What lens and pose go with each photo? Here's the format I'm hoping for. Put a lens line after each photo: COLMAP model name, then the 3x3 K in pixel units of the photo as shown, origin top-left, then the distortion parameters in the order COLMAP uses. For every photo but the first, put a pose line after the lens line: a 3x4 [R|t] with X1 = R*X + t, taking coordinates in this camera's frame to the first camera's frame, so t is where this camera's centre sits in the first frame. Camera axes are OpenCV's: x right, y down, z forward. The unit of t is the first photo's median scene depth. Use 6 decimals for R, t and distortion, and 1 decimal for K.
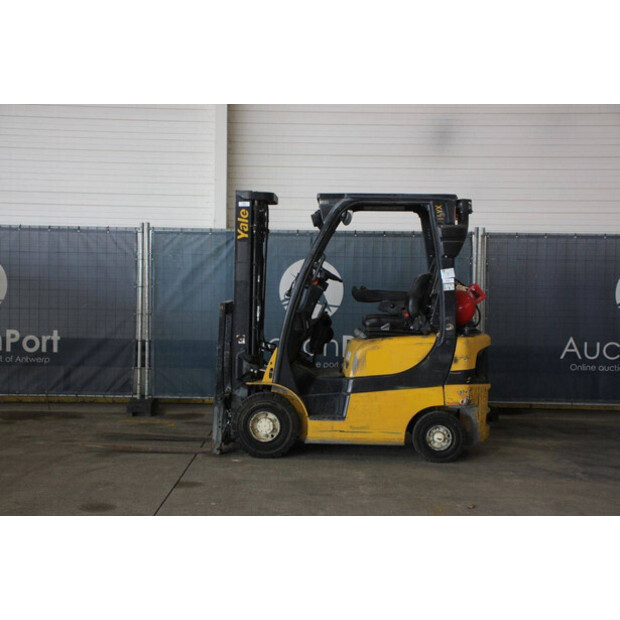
lens RADIAL K [[1009.9, 0, 306.7], [0, 1009.9, 308.8], [0, 0, 1]] dist [0.137993, 0.000000]
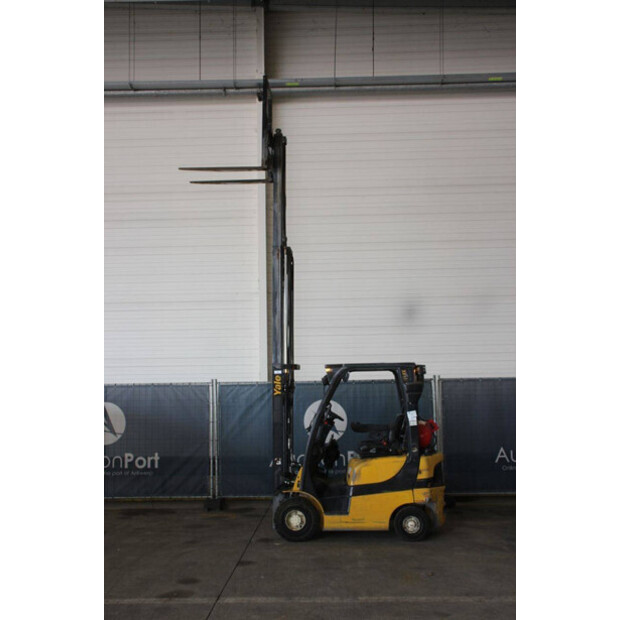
lens RADIAL K [[732.8, 0, 304.2], [0, 732.8, 312.2], [0, 0, 1]] dist [-0.010589, 0.000000]
pose [[0.998871, -0.035885, -0.031119, 0.016340], [0.031460, 0.990672, -0.132586, -0.045078], [0.035587, 0.131457, 0.990683, -0.118223]]
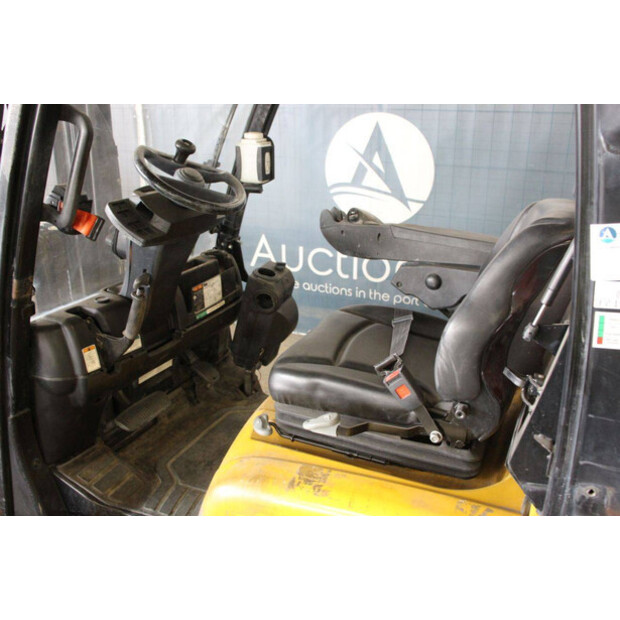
lens RADIAL K [[563.0, 0, 307.5], [0, 563.0, 314.1], [0, 0, 1]] dist [-0.110716, 0.000000]
pose [[0.920870, 0.126299, -0.368844, 0.121279], [-0.006257, 0.950739, 0.309929, -0.049975], [0.389819, -0.283096, 0.876298, 0.883257]]
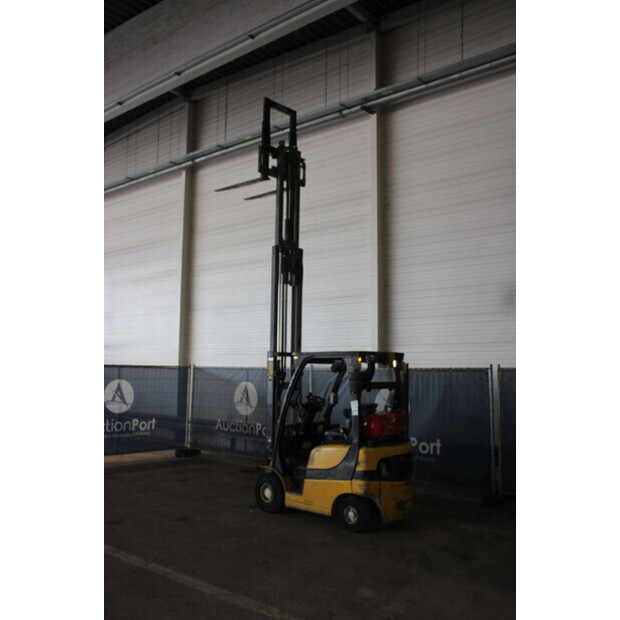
lens RADIAL K [[600.2, 0, 309.5], [0, 600.2, 313.6], [0, 0, 1]] dist [-0.091362, 0.000000]
pose [[0.765916, -0.068214, -0.639312, 0.646763], [-0.019489, 0.991436, -0.129134, -0.050513], [0.642645, 0.111365, 0.758027, 0.267776]]
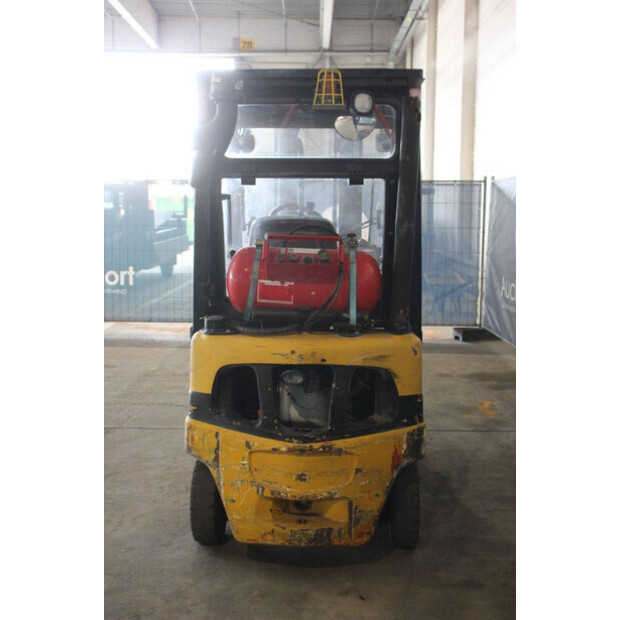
lens RADIAL K [[817.1, 0, 313.2], [0, 817.1, 307.2], [0, 0, 1]] dist [0.050416, 0.000000]
pose [[0.008695, 0.097940, -0.995154, 0.583483], [-0.048788, 0.994048, 0.097405, -0.030634], [0.998771, 0.047705, 0.013421, 1.038212]]
